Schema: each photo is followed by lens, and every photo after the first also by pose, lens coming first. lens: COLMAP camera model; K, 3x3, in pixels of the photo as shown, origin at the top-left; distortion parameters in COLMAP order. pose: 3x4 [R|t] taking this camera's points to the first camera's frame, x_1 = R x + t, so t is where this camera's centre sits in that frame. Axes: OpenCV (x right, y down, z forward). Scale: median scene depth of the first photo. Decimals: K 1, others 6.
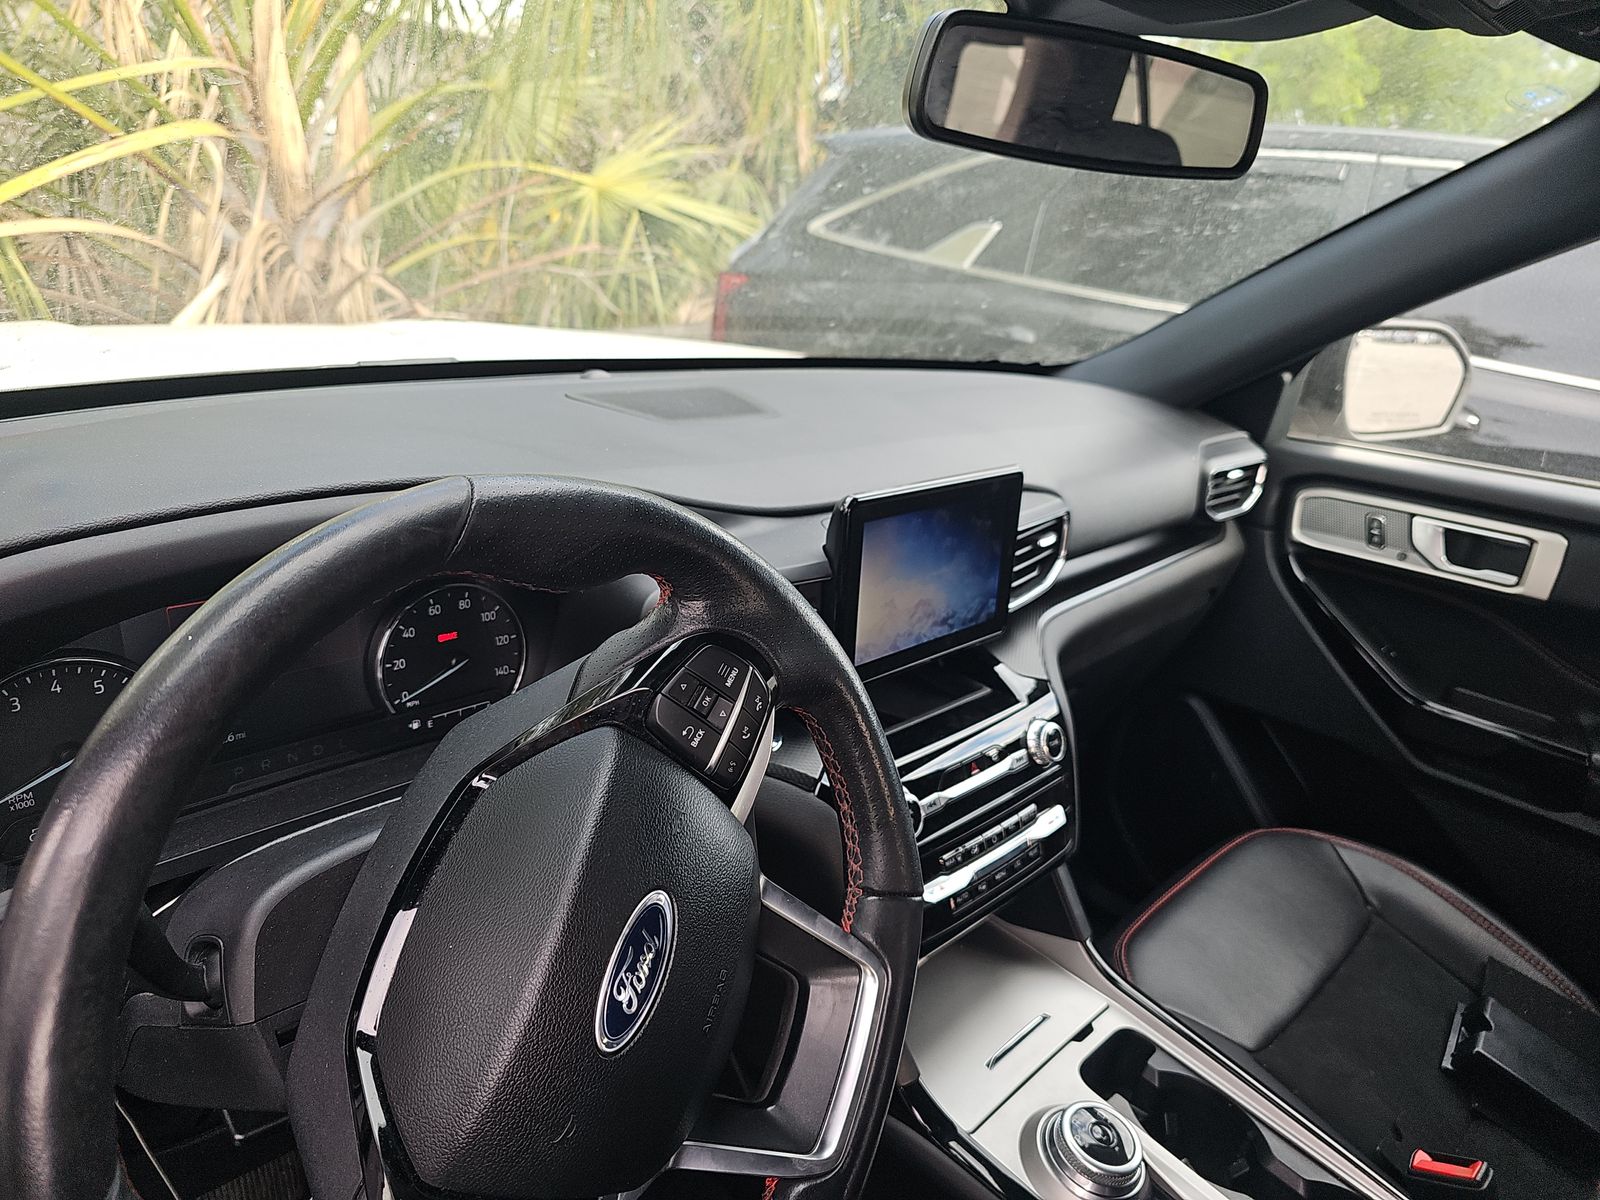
lens RADIAL K [[1073.0, 0, 791.5], [0, 1073.0, 596.9], [0, 0, 1]] dist [0.022933, -0.025717]
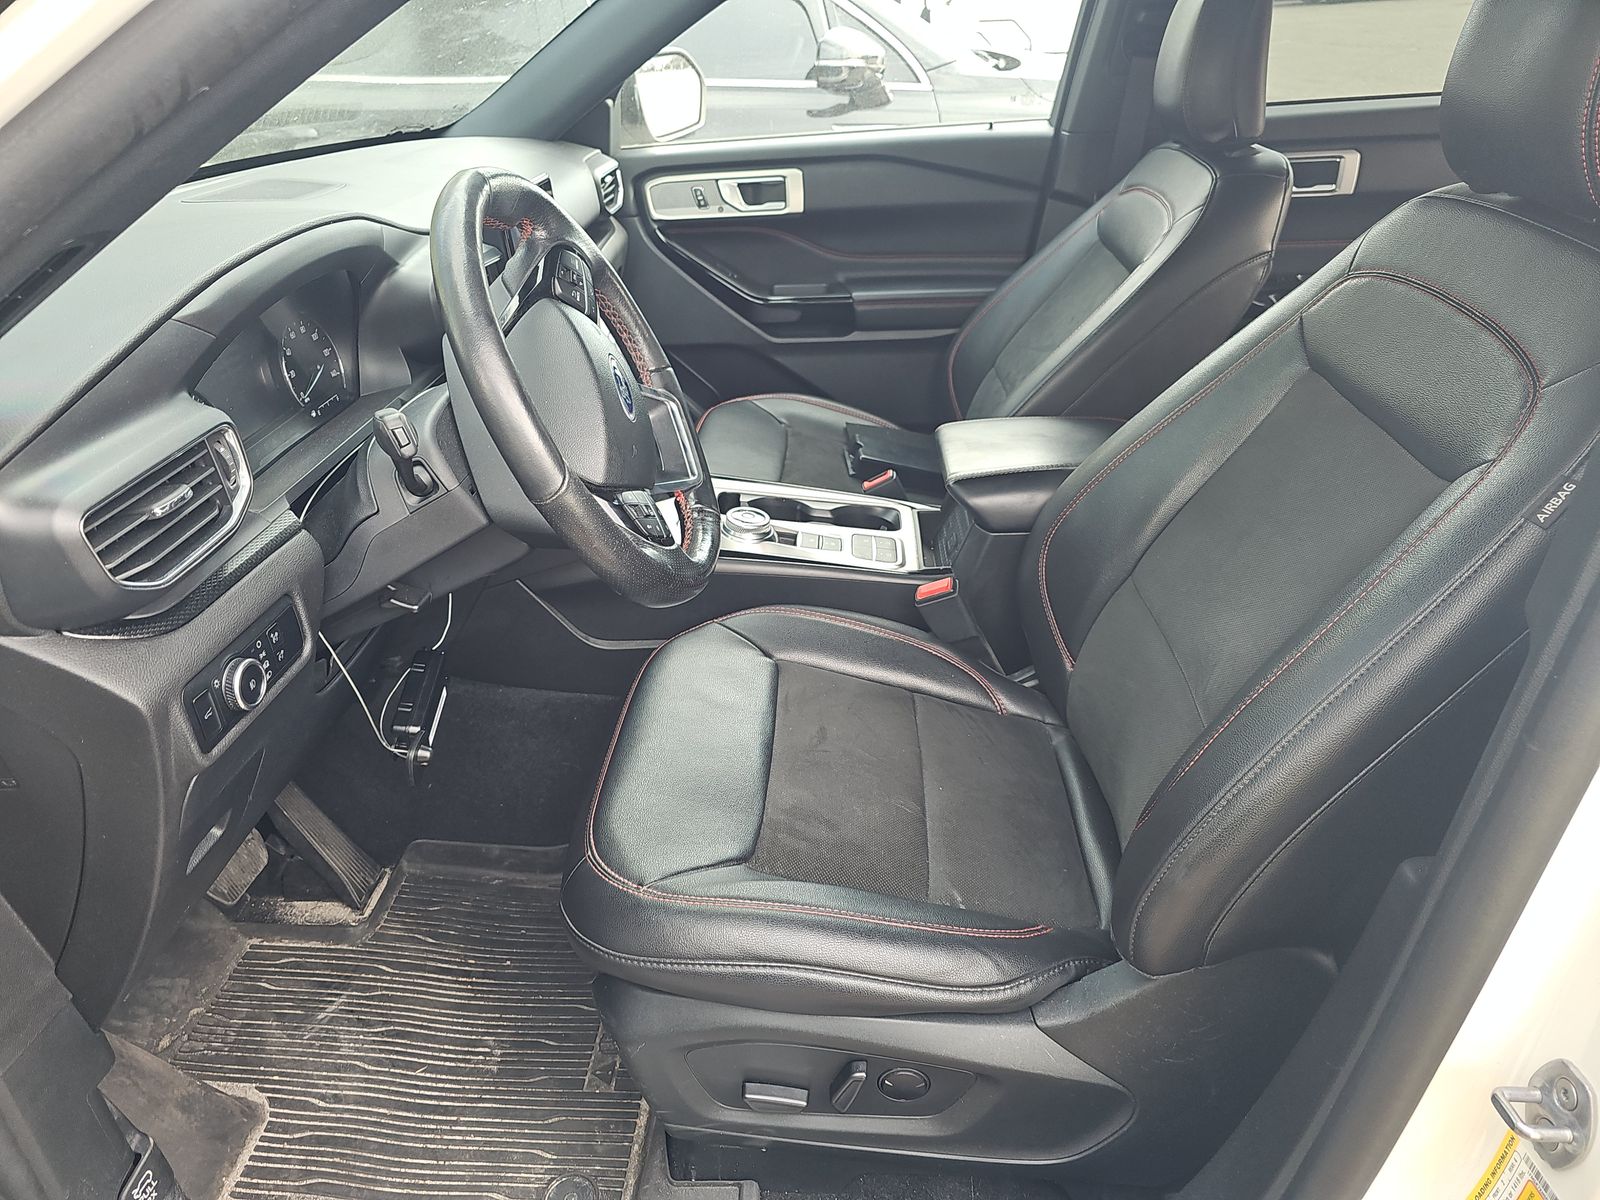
lens RADIAL K [[1073.0, 0, 795.6], [0, 1073.0, 604.0], [0, 0, 1]] dist [0.022933, -0.025717]
pose [[0.743298, -0.420548, 0.520238, -0.617257], [0.319508, 0.906428, 0.276231, 0.132044], [-0.587726, -0.039102, 0.808114, -0.513966]]
